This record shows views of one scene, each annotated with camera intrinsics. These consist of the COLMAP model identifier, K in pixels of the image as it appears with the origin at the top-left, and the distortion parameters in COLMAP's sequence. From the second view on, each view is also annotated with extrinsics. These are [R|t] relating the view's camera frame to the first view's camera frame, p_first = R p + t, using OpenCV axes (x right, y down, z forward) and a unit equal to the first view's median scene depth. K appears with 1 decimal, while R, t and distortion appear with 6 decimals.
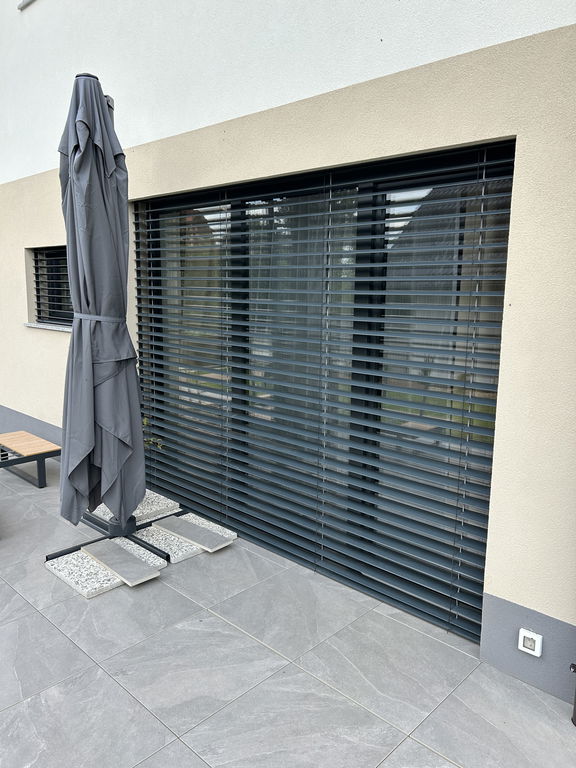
lens RADIAL K [[581.2, 0, 290.0], [0, 581.2, 377.9], [0, 0, 1]] dist [0.052525, -0.053972]
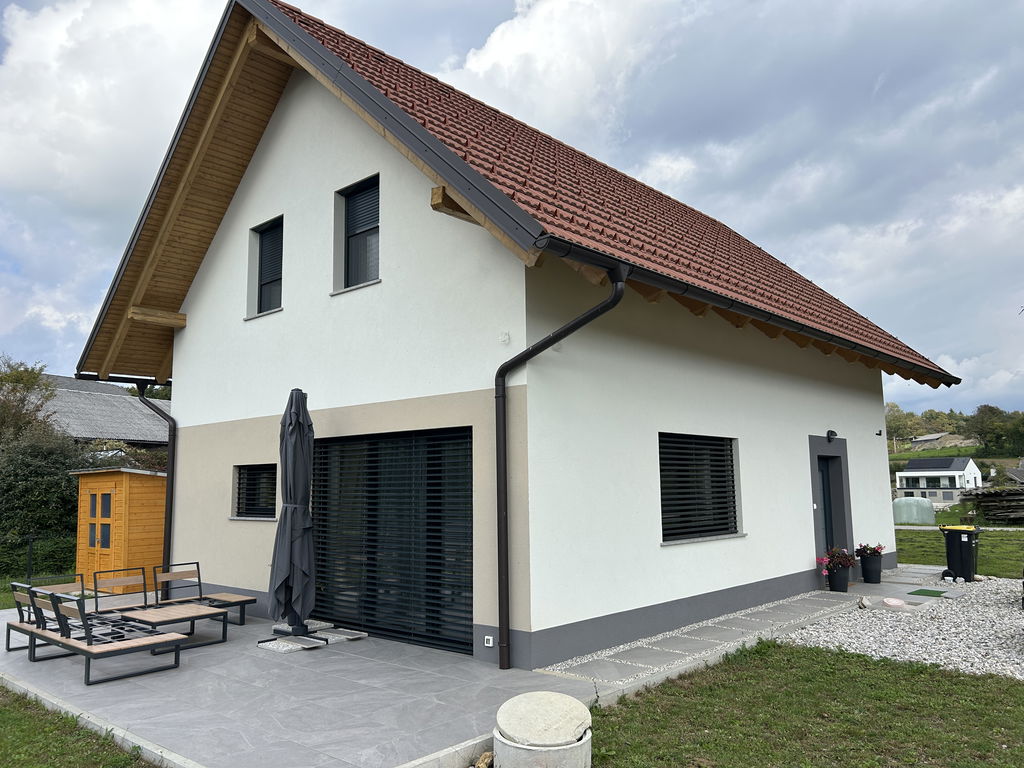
lens RADIAL K [[774.9, 0, 511.8], [0, 774.9, 386.5], [0, 0, 1]] dist [0.052525, -0.053972]
pose [[0.999151, -0.024043, 0.033448, 0.307126], [0.032252, 0.961720, -0.272131, 0.238323], [-0.025625, 0.272979, 0.961679, -1.582708]]
